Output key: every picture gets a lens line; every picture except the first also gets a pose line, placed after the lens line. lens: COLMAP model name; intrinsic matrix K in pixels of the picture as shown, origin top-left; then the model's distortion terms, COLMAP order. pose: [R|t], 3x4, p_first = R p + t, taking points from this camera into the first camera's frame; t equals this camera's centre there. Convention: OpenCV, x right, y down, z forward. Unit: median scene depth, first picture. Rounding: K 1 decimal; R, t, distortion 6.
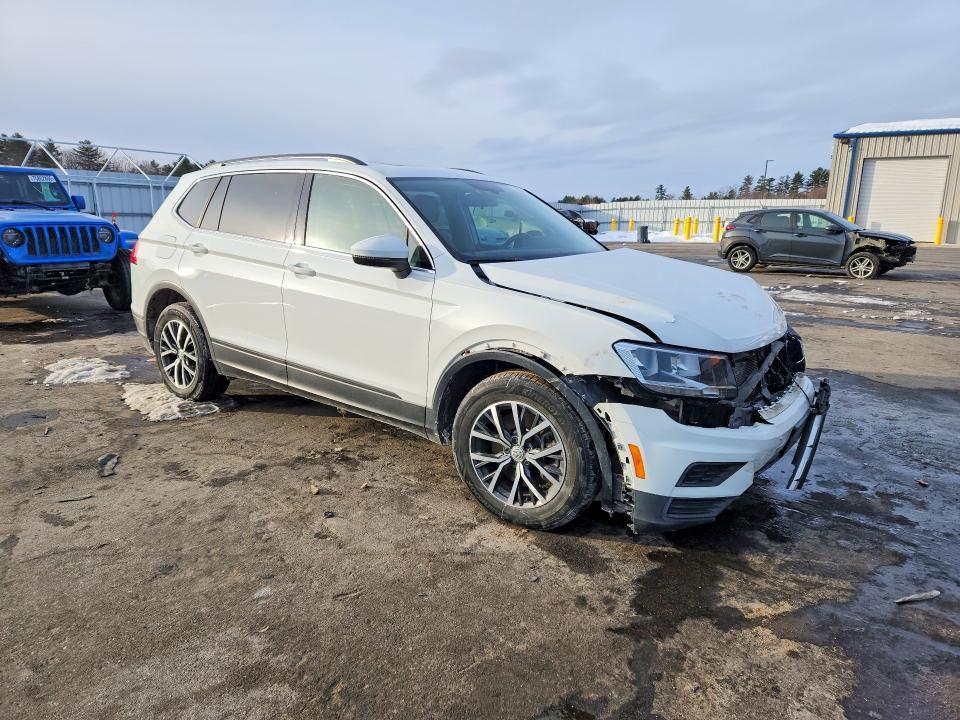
lens RADIAL K [[639.1, 0, 483.5], [0, 639.1, 360.8], [0, 0, 1]] dist [0.005843, -0.006395]
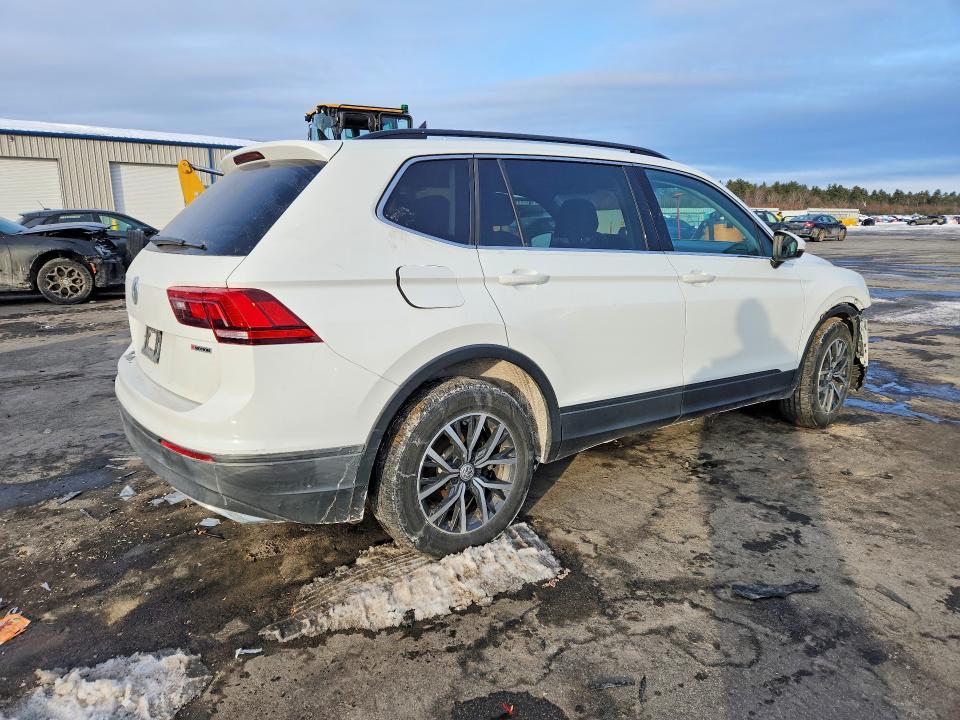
lens RADIAL K [[639.1, 0, 474.4], [0, 639.1, 363.1], [0, 0, 1]] dist [0.005843, -0.006395]
pose [[0.296863, -0.226801, 0.927596, -1.215353], [0.226222, 0.960437, 0.162432, -0.239046], [-0.927737, 0.161622, 0.336426, 0.998487]]
